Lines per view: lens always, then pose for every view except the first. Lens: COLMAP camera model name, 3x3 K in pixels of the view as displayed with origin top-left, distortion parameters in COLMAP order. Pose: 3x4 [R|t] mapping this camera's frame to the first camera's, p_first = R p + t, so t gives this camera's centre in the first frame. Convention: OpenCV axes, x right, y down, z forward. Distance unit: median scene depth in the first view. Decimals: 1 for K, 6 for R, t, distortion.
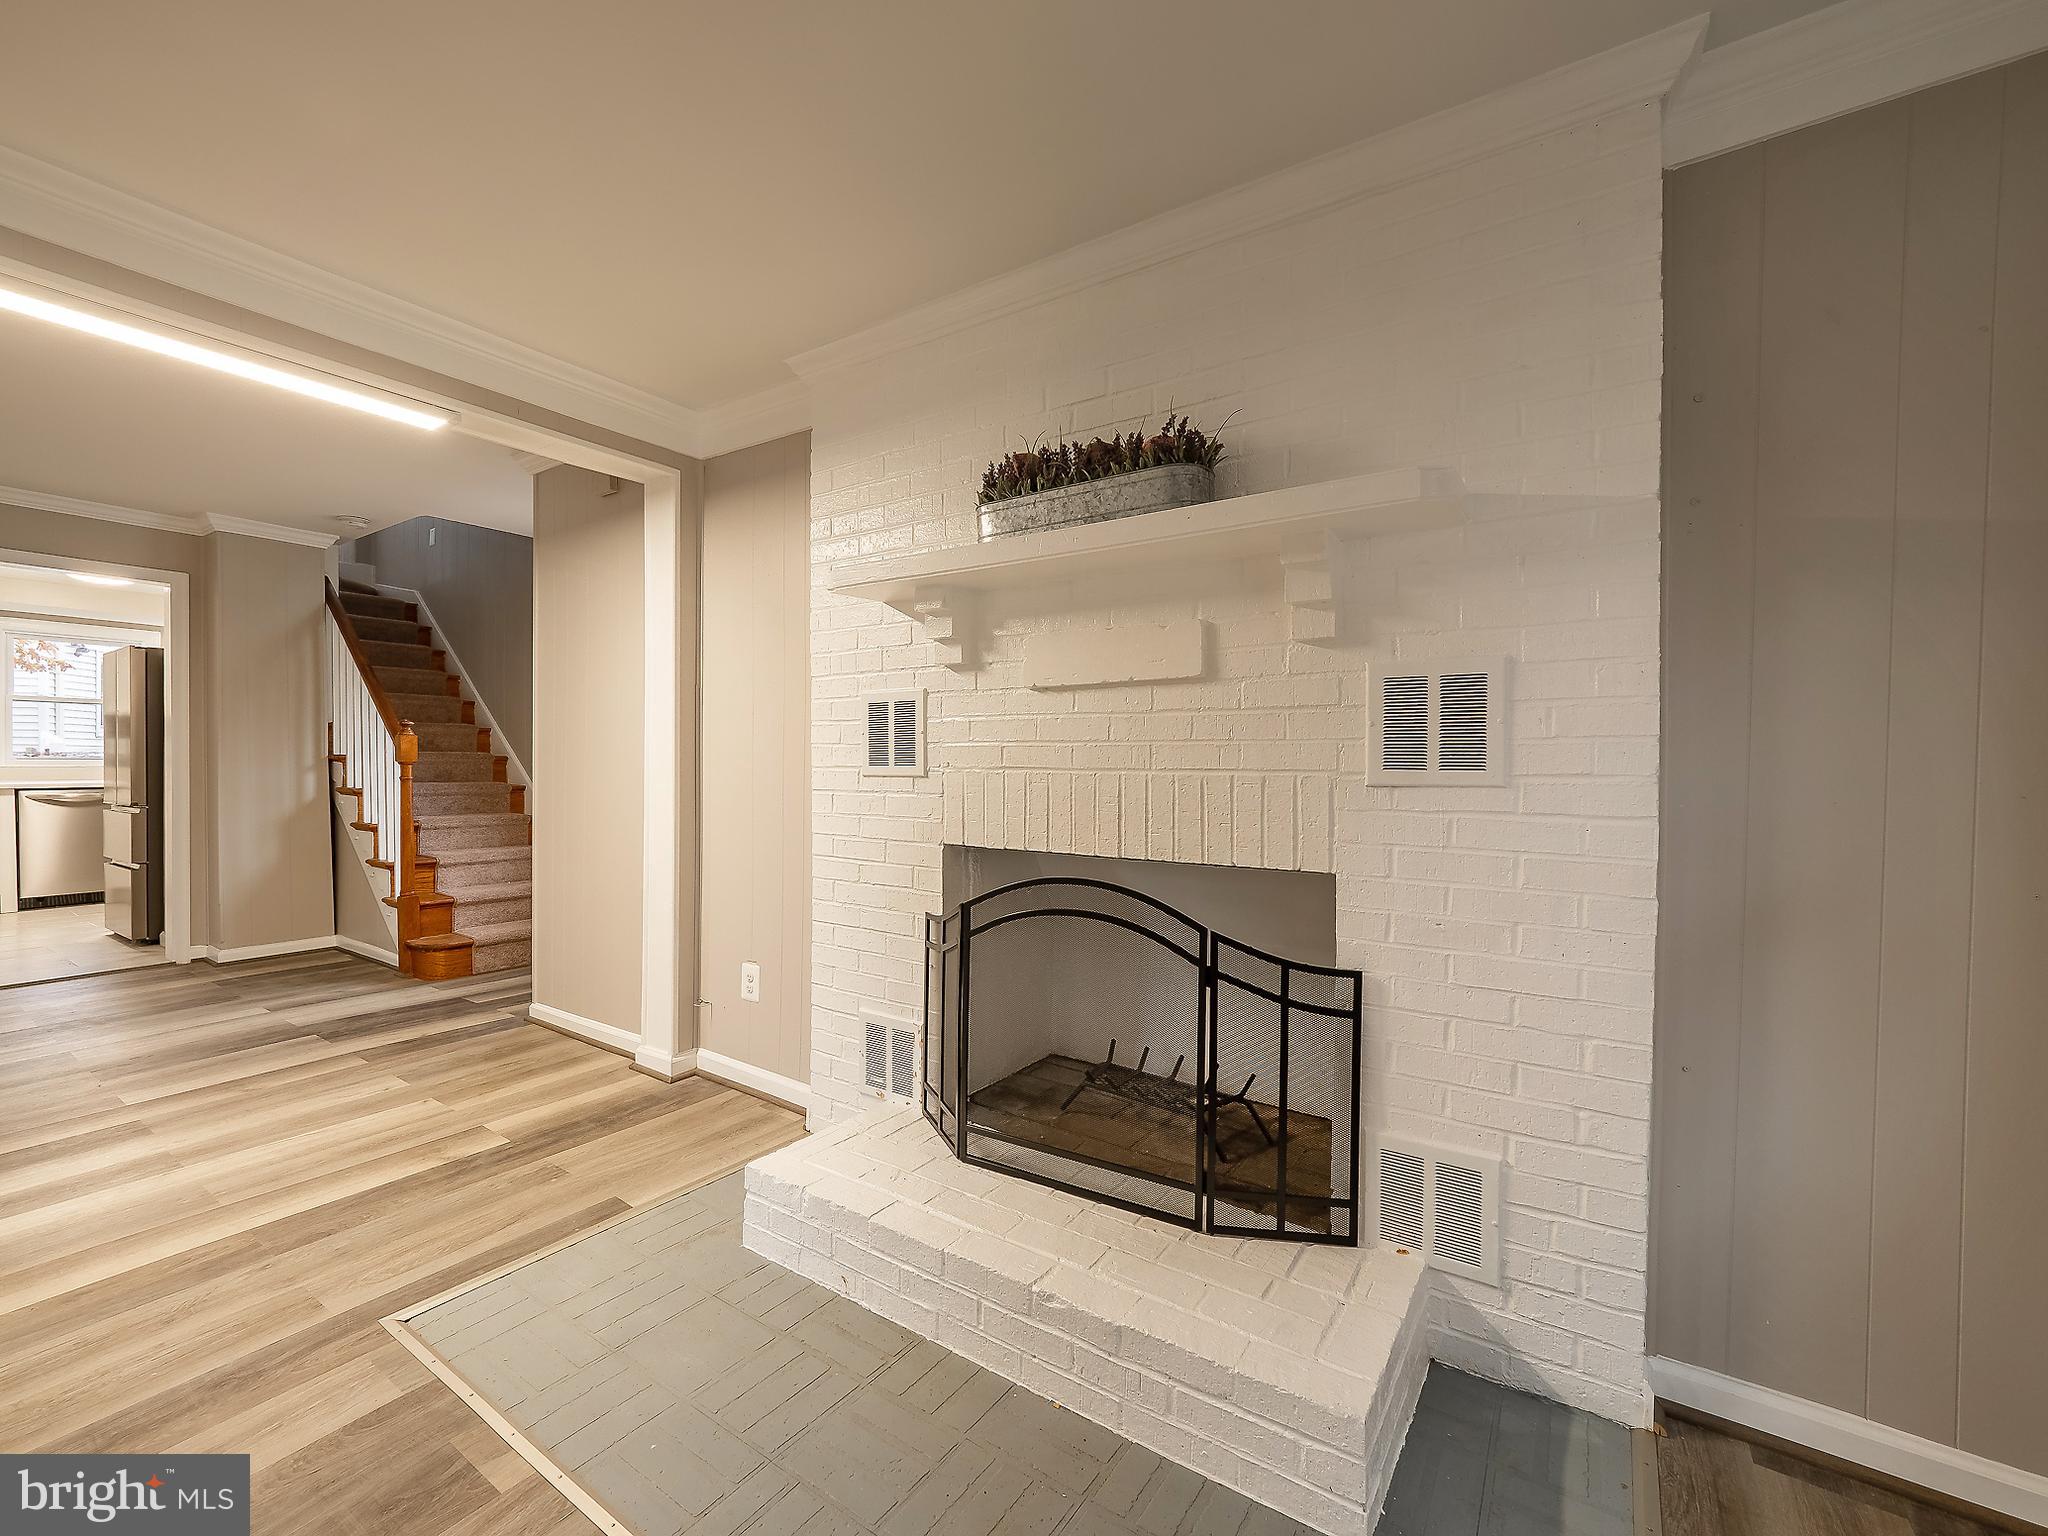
lens RADIAL K [[862.1, 0, 1035.7], [0, 862.1, 765.2], [0, 0, 1]] dist [0.000545, -0.005694]
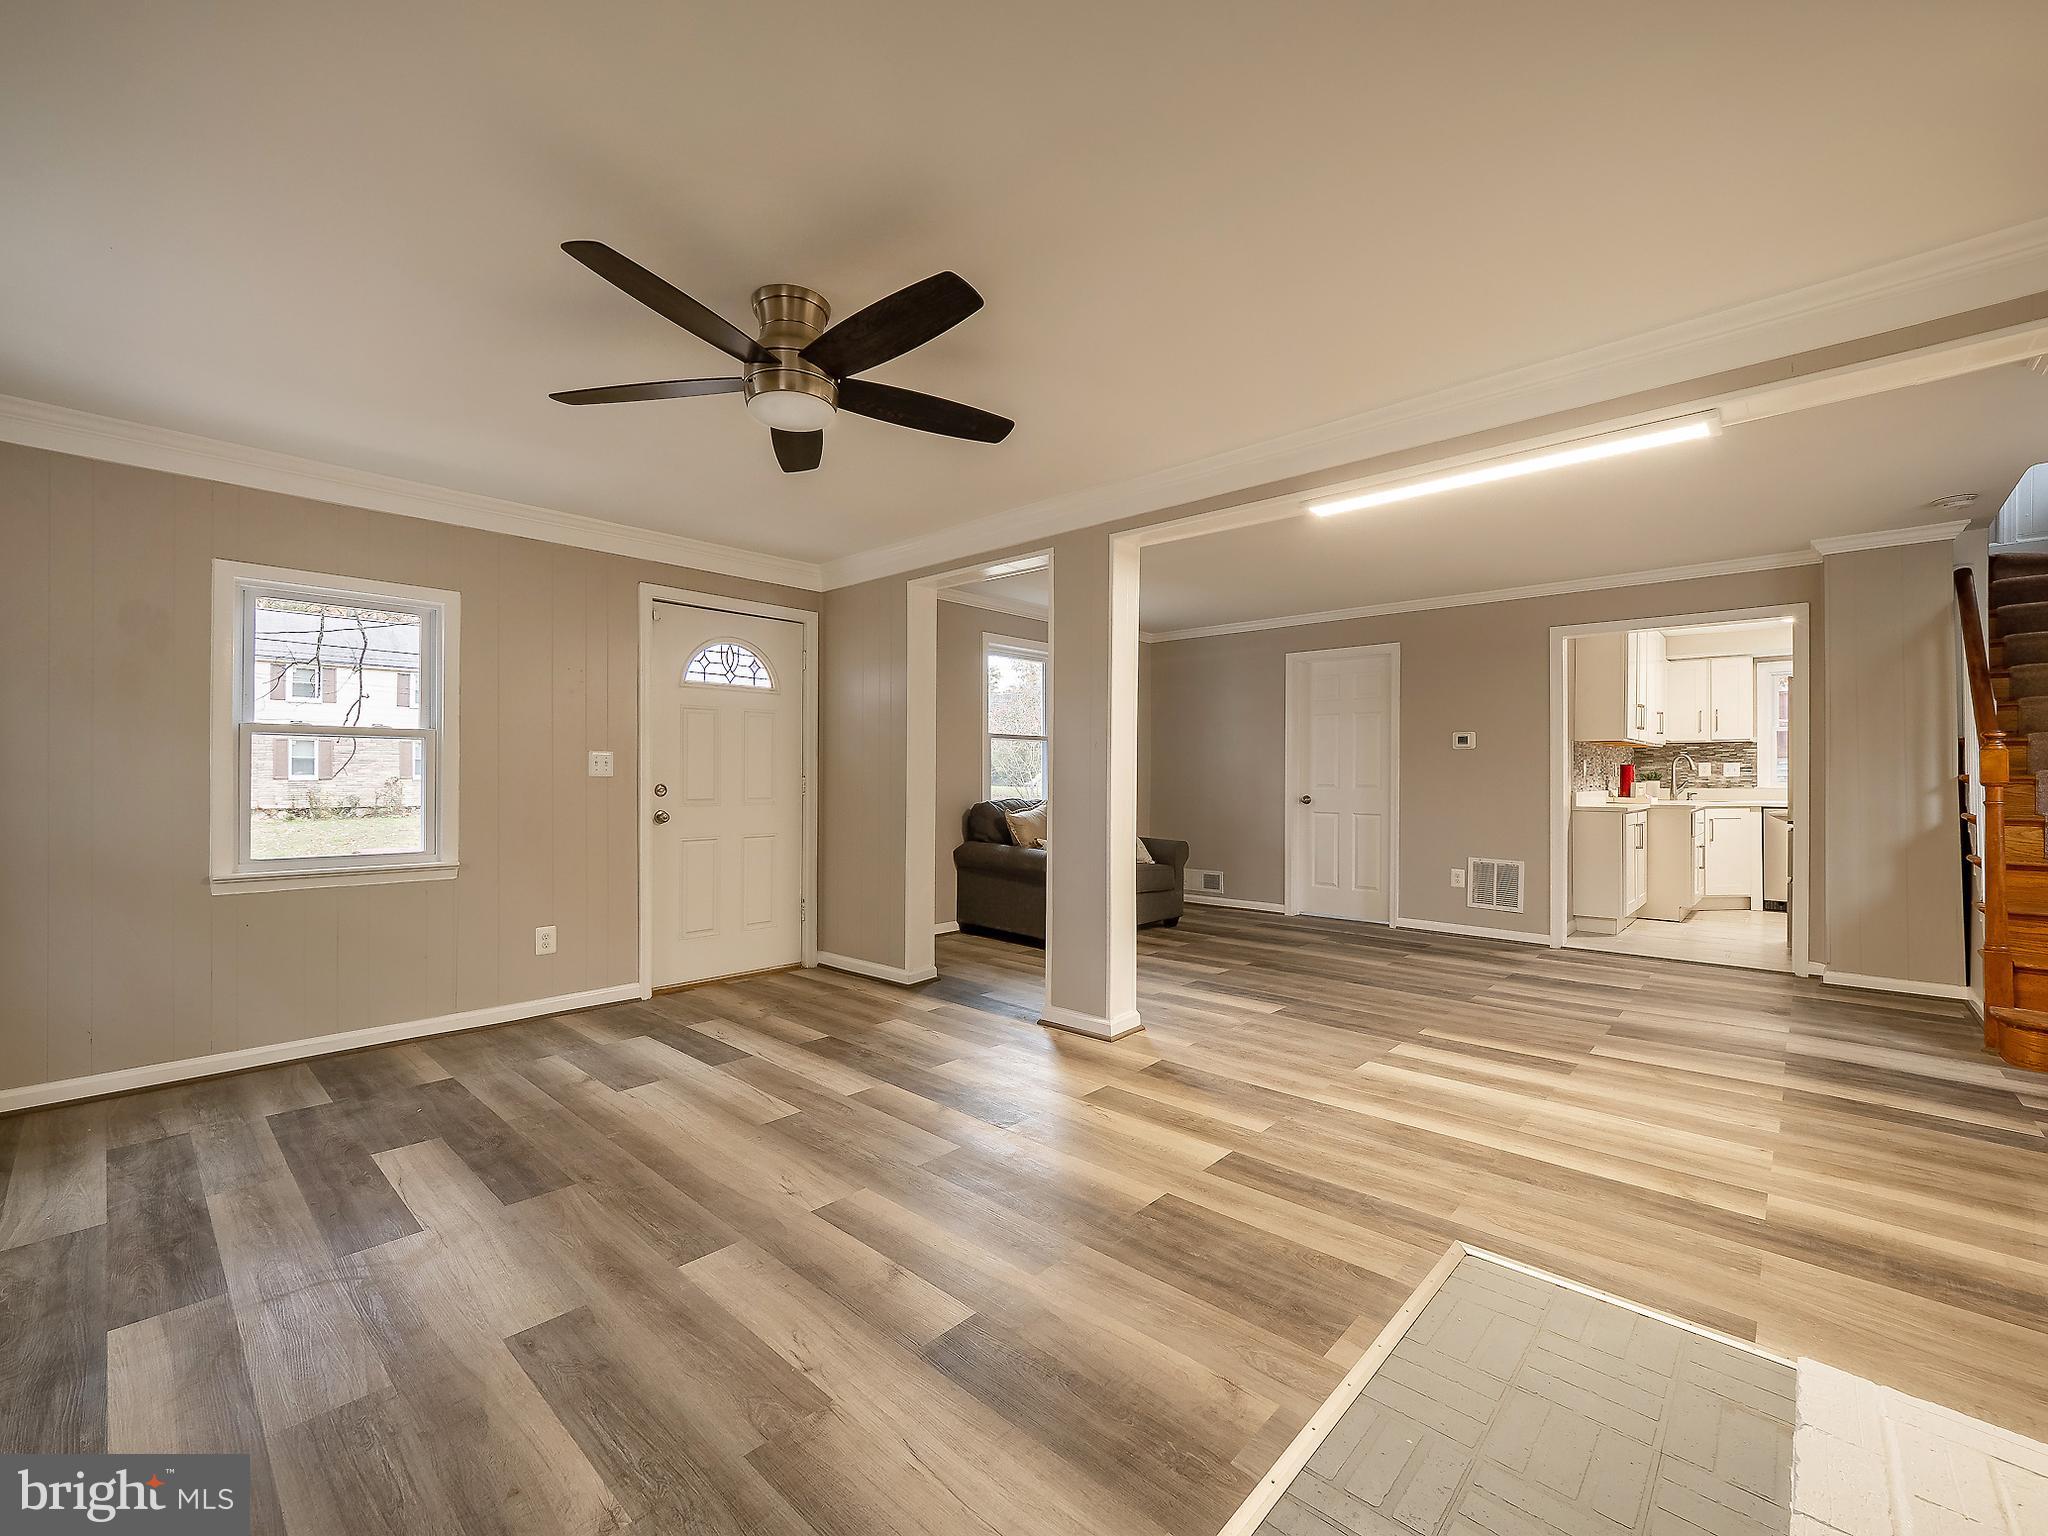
lens RADIAL K [[852.8, 0, 967.0], [0, 852.8, 769.9], [0, 0, 1]] dist [-0.037957, 0.007150]
pose [[-0.207896, -0.015121, -0.978034, 0.387055], [-0.007187, 0.999877, -0.013931, 0.002066], [0.978125, 0.004133, -0.207979, 0.401600]]
